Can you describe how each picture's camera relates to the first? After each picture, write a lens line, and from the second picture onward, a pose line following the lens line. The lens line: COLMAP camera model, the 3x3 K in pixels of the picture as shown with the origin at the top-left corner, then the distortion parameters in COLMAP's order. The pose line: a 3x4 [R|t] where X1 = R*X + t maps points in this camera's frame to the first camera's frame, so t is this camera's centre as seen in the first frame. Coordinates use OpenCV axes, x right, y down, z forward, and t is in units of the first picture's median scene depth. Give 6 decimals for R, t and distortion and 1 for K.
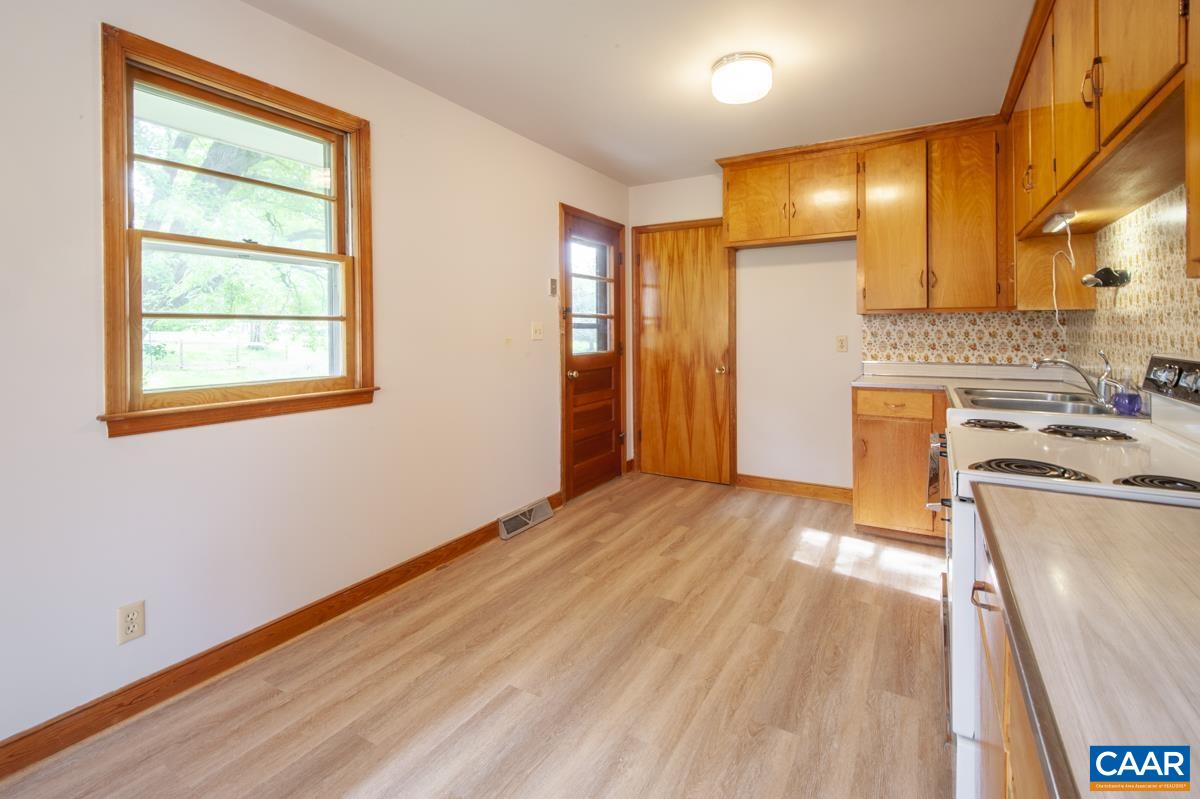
lens RADIAL K [[546.2, 0, 607.4], [0, 546.2, 333.9], [0, 0, 1]] dist [0.011846, -0.006864]
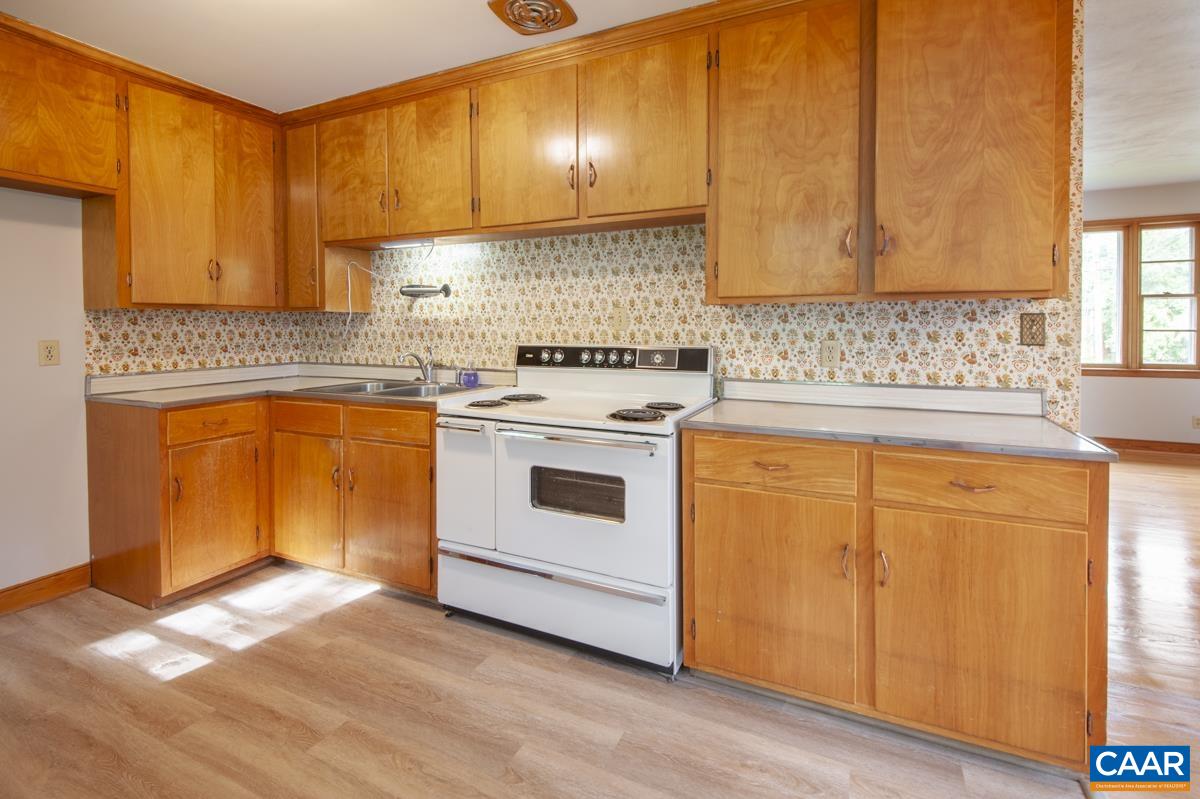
lens RADIAL K [[546.2, 0, 608.5], [0, 546.2, 332.4], [0, 0, 1]] dist [0.011846, -0.006864]
pose [[-0.088767, -0.008164, 0.996019, -0.434099], [0.011939, 0.999886, 0.009260, -0.006246], [-0.995981, 0.012713, -0.088660, 0.631782]]
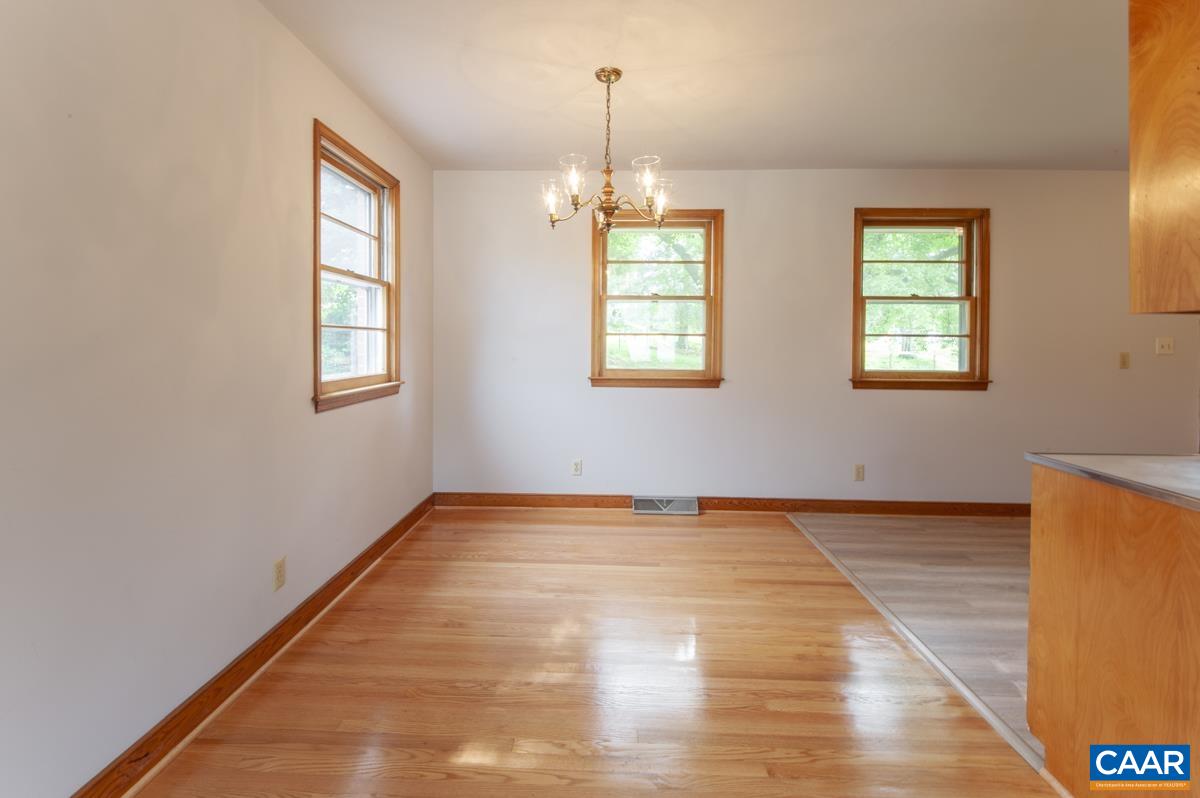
lens RADIAL K [[546.2, 0, 610.1], [0, 546.2, 344.9], [0, 0, 1]] dist [0.011846, -0.006864]
pose [[0.483307, 0.019871, -0.875226, 0.406583], [-0.016724, 0.999769, 0.013463, -0.005930], [0.875291, 0.008130, 0.483528, -0.677292]]
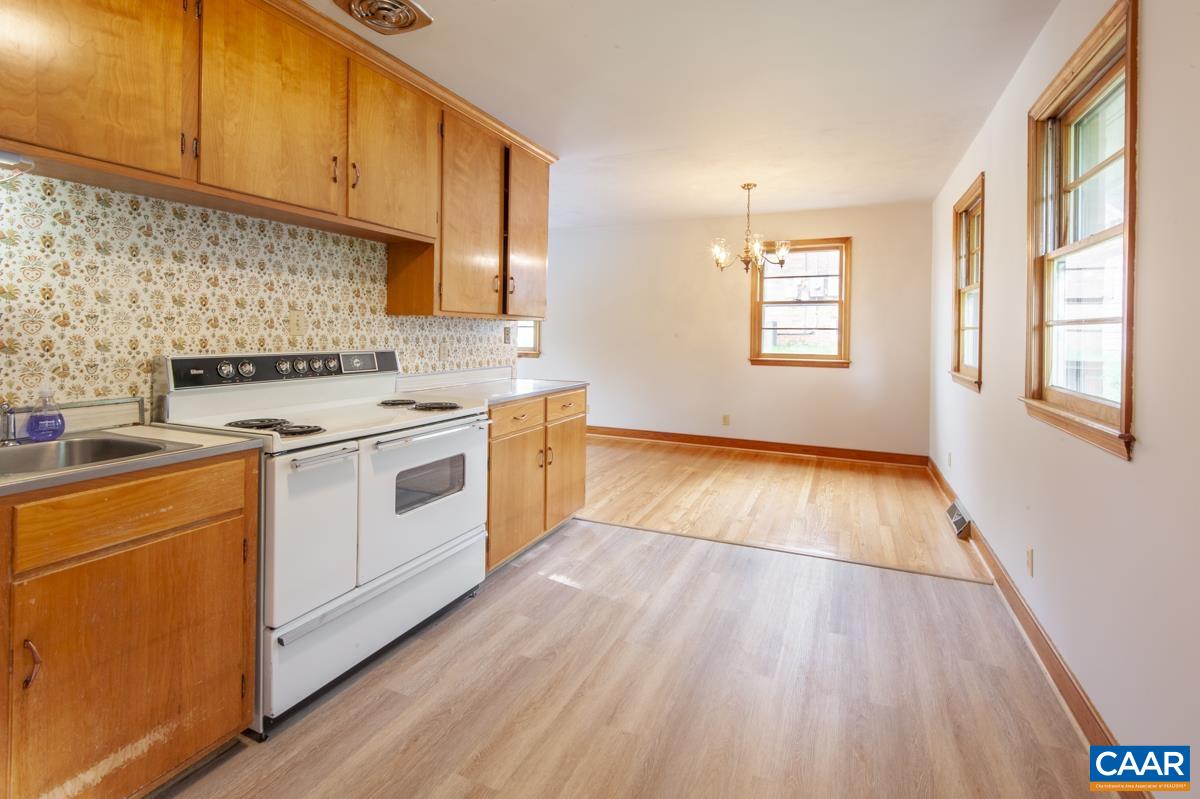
lens RADIAL K [[546.2, 0, 606.9], [0, 546.2, 332.5], [0, 0, 1]] dist [0.011846, -0.006864]
pose [[-0.994083, -0.002526, -0.108598, 0.193052], [-0.003228, 0.999975, 0.006293, -0.014094], [0.108580, 0.006606, -0.994066, 1.548854]]
